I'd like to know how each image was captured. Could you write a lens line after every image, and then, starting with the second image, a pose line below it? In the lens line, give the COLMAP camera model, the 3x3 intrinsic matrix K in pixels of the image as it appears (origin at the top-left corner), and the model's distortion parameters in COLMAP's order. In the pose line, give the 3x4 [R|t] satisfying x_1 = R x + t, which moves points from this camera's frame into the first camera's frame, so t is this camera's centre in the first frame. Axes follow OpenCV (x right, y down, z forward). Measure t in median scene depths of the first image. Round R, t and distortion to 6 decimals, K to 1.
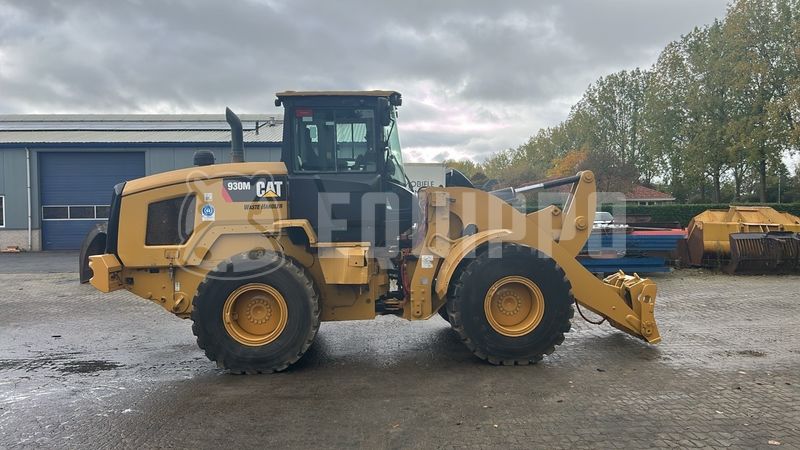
lens RADIAL K [[579.6, 0, 401.2], [0, 579.6, 225.8], [0, 0, 1]] dist [0.035930, -0.049404]
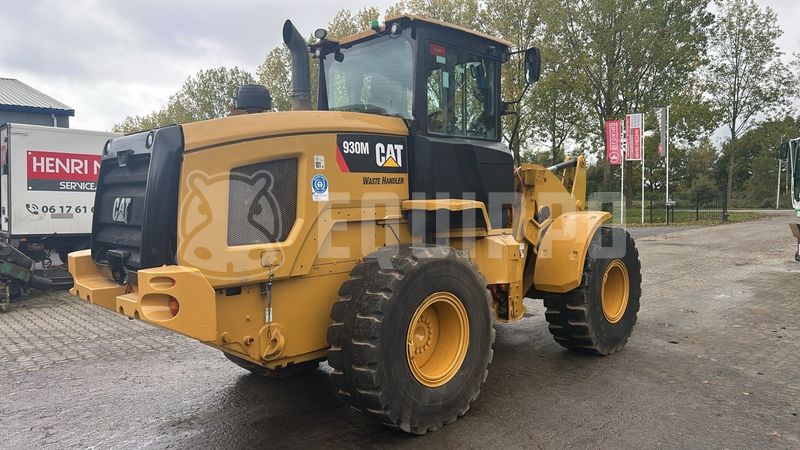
lens RADIAL K [[579.6, 0, 404.4], [0, 579.6, 222.8], [0, 0, 1]] dist [0.035930, -0.049404]
pose [[0.756700, -0.019203, 0.653481, -0.659184], [0.018410, 0.999798, 0.008062, 0.010818], [-0.653503, 0.005930, 0.756900, 0.475400]]
